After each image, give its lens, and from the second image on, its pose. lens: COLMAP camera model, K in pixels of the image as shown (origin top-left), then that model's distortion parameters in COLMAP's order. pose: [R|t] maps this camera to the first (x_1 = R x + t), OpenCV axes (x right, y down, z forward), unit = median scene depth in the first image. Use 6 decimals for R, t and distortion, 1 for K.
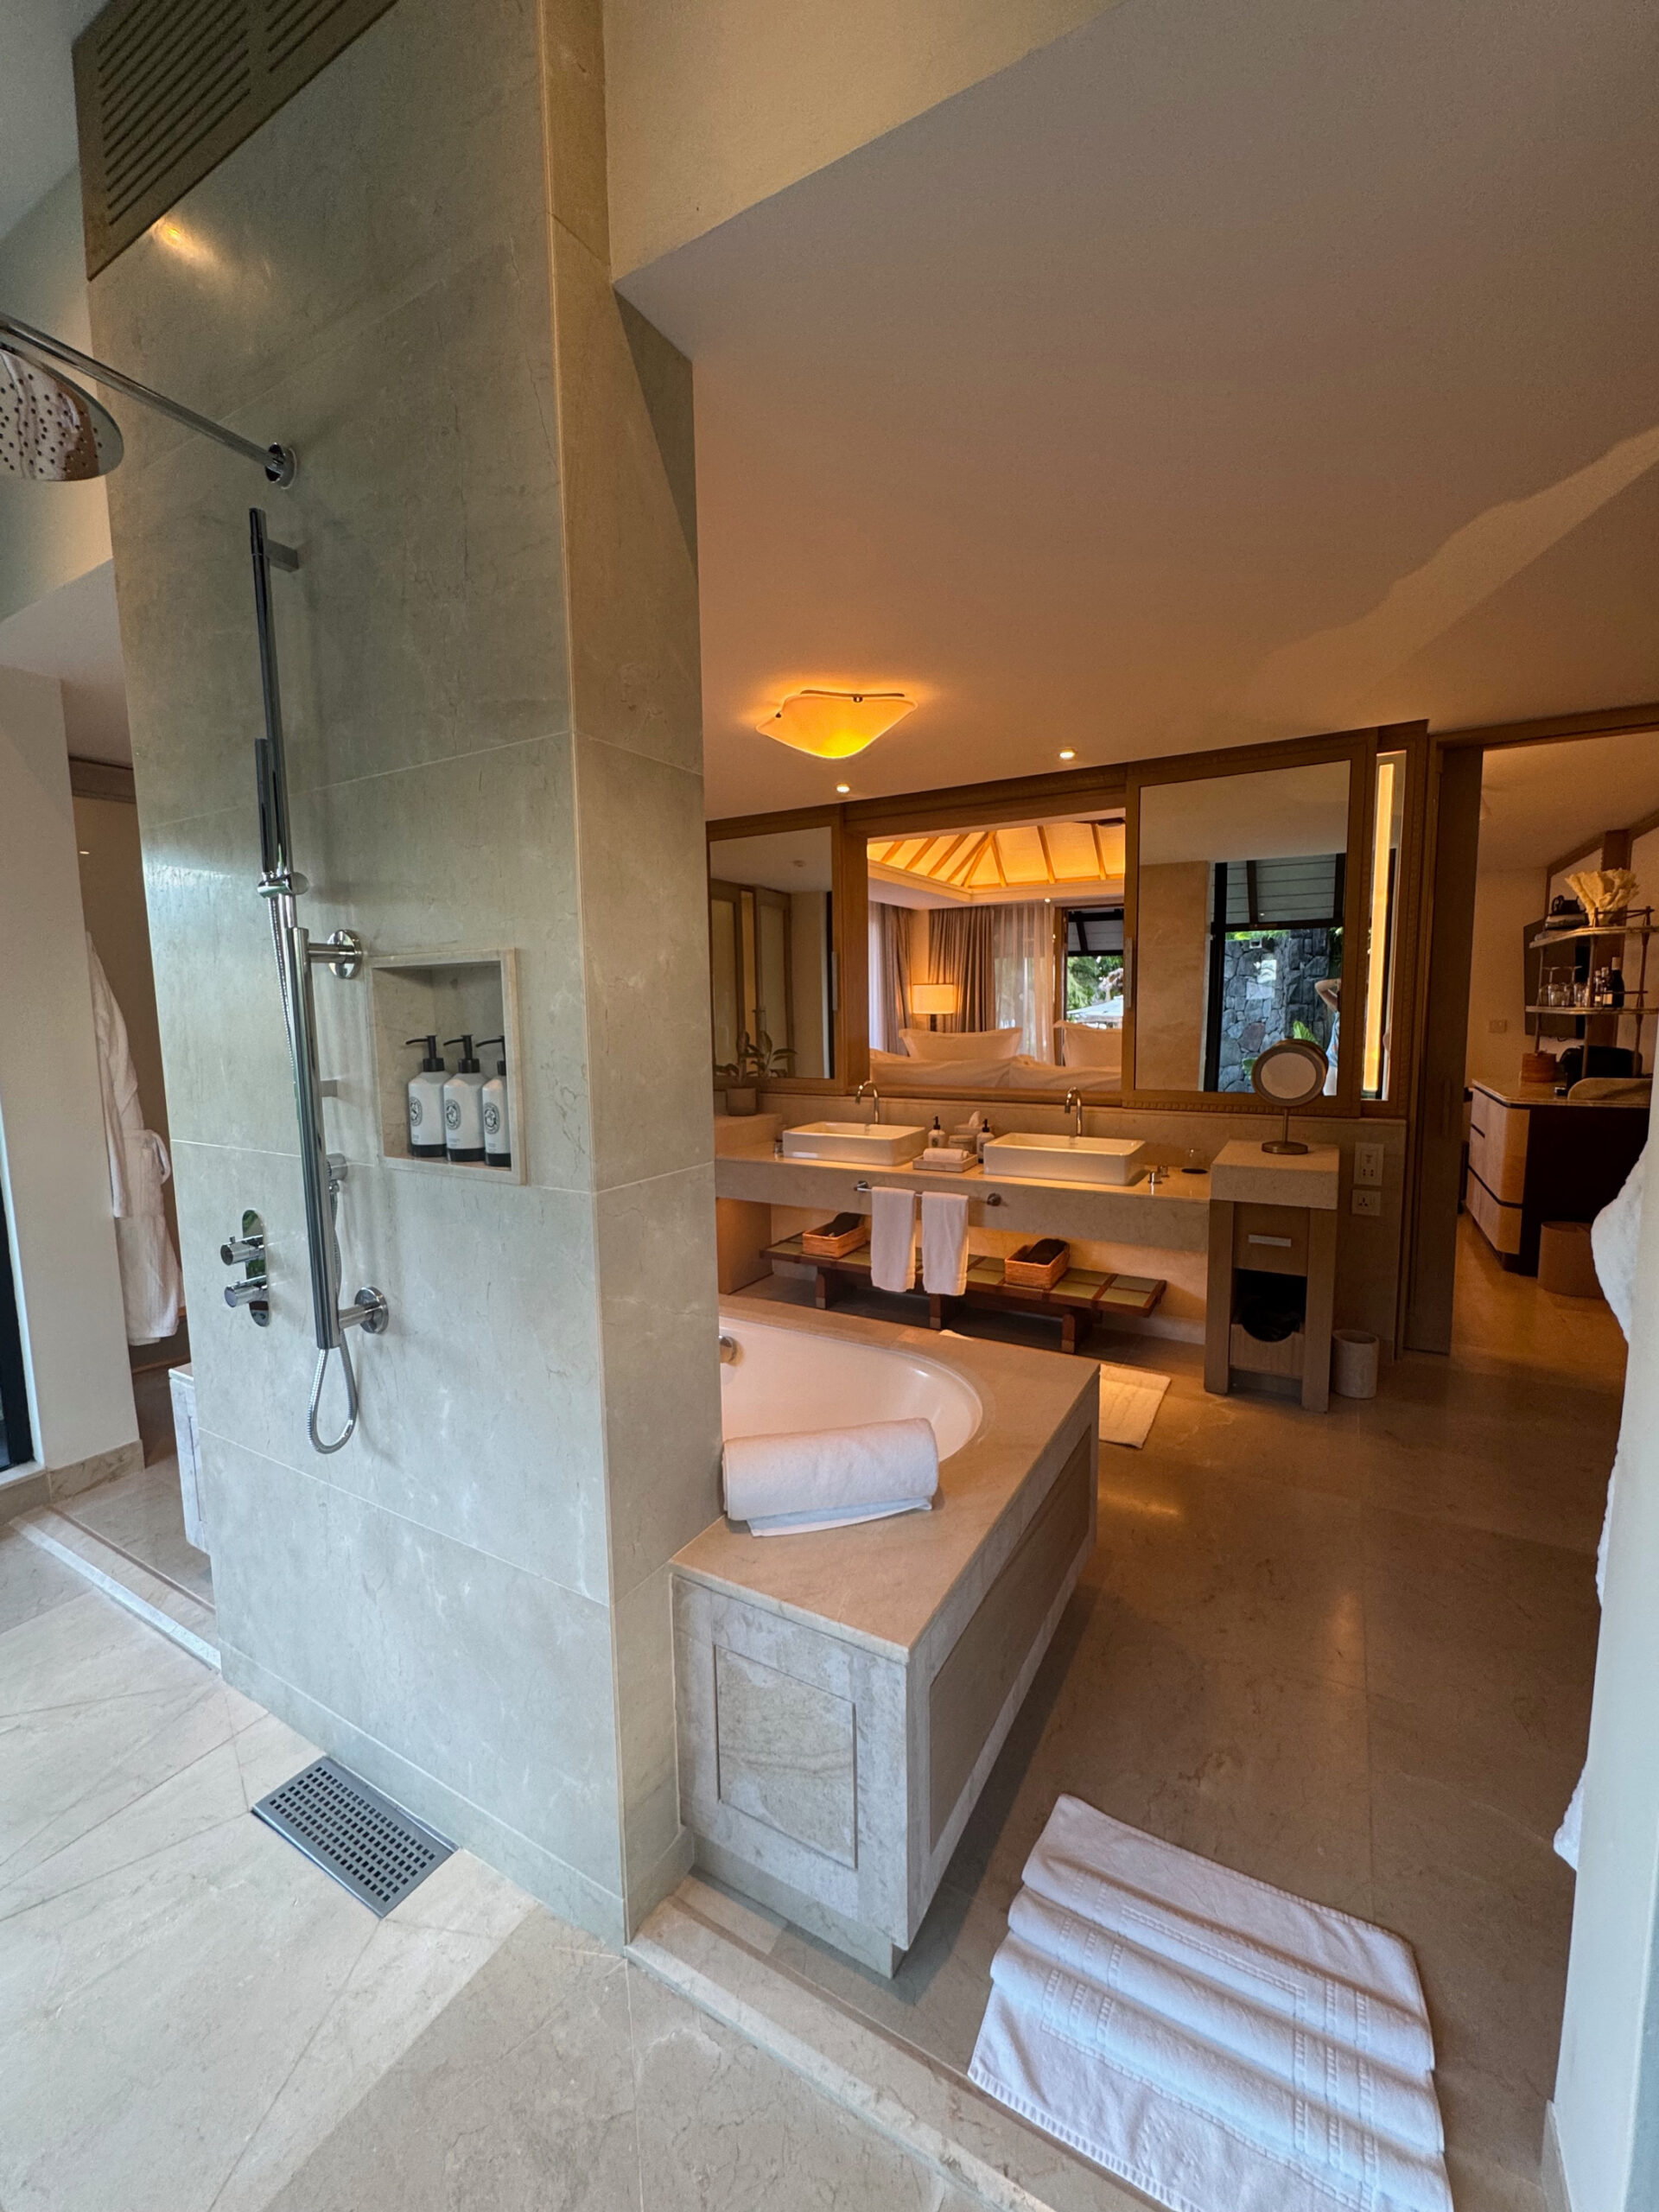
lens RADIAL K [[888.4, 0, 831.8], [0, 888.4, 1106.2], [0, 0, 1]] dist [-0.001260, -0.000084]
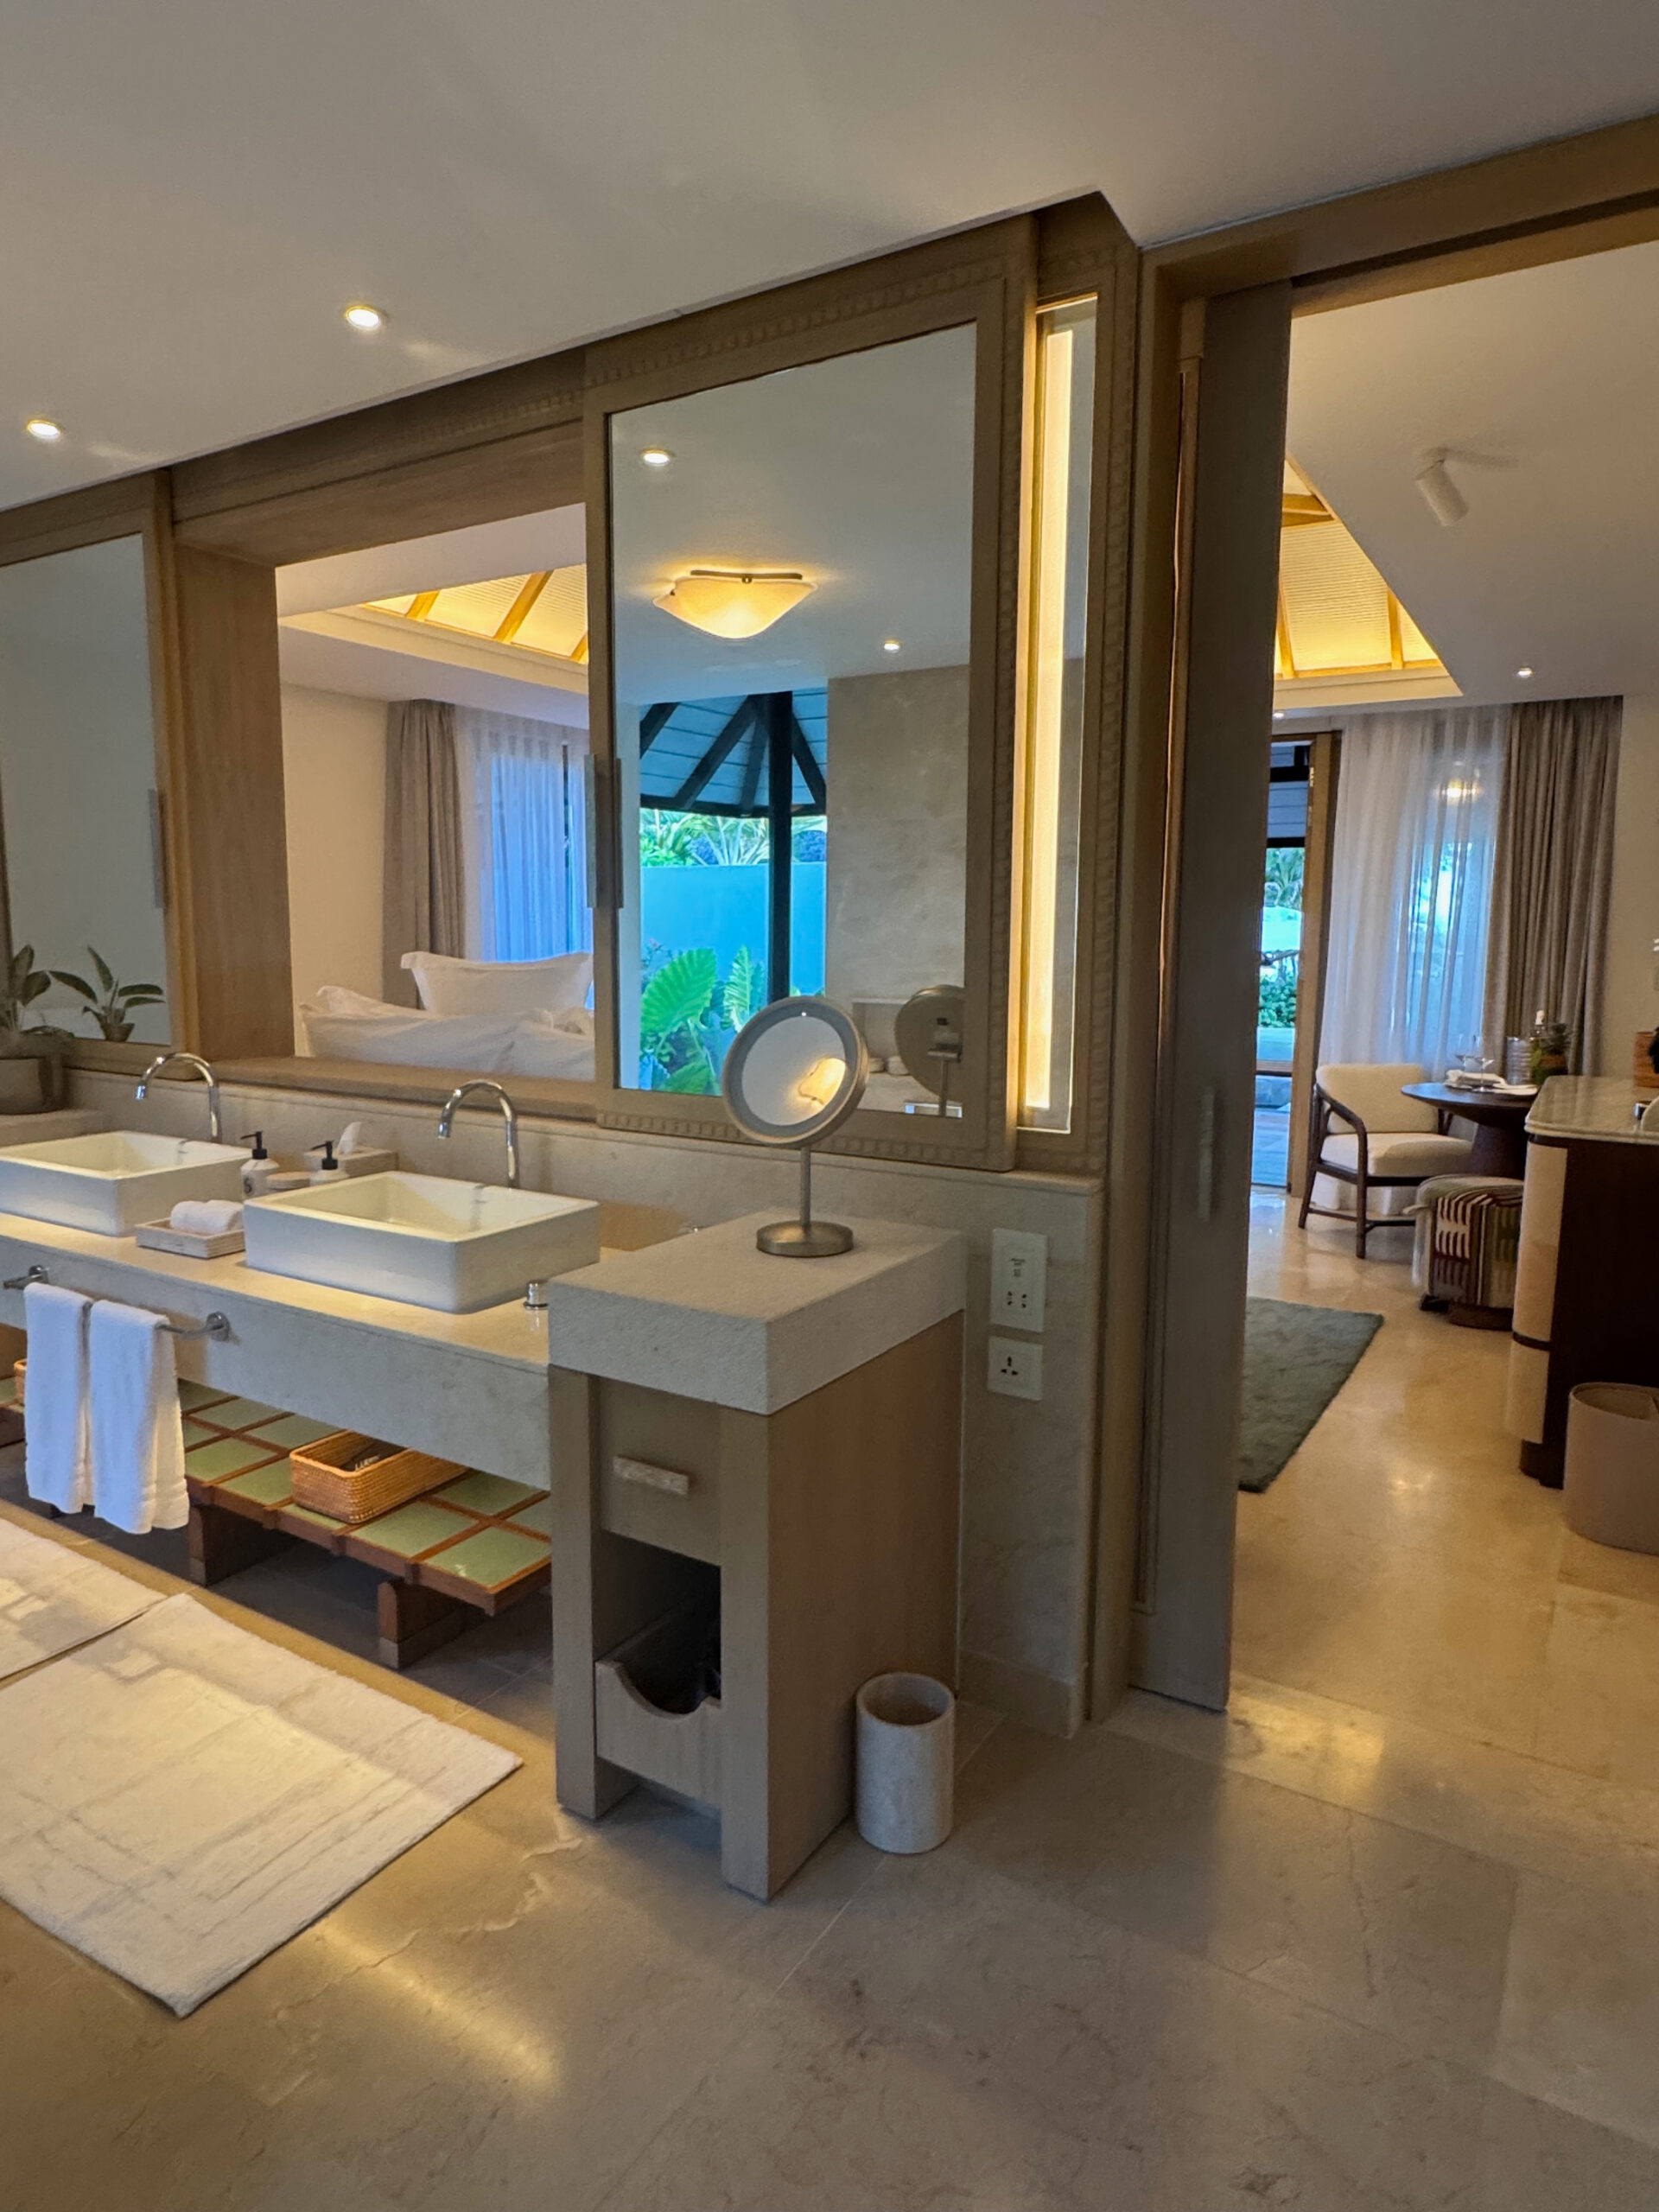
lens RADIAL K [[1302.9, 0, 829.2], [0, 1302.9, 1103.8], [0, 0, 1]] dist [-0.004420, 0.000319]
pose [[0.999179, 0.028418, -0.028858, 0.531618], [-0.027935, 0.999465, 0.016996, -0.028379], [0.029325, -0.016176, 0.999439, 0.368919]]
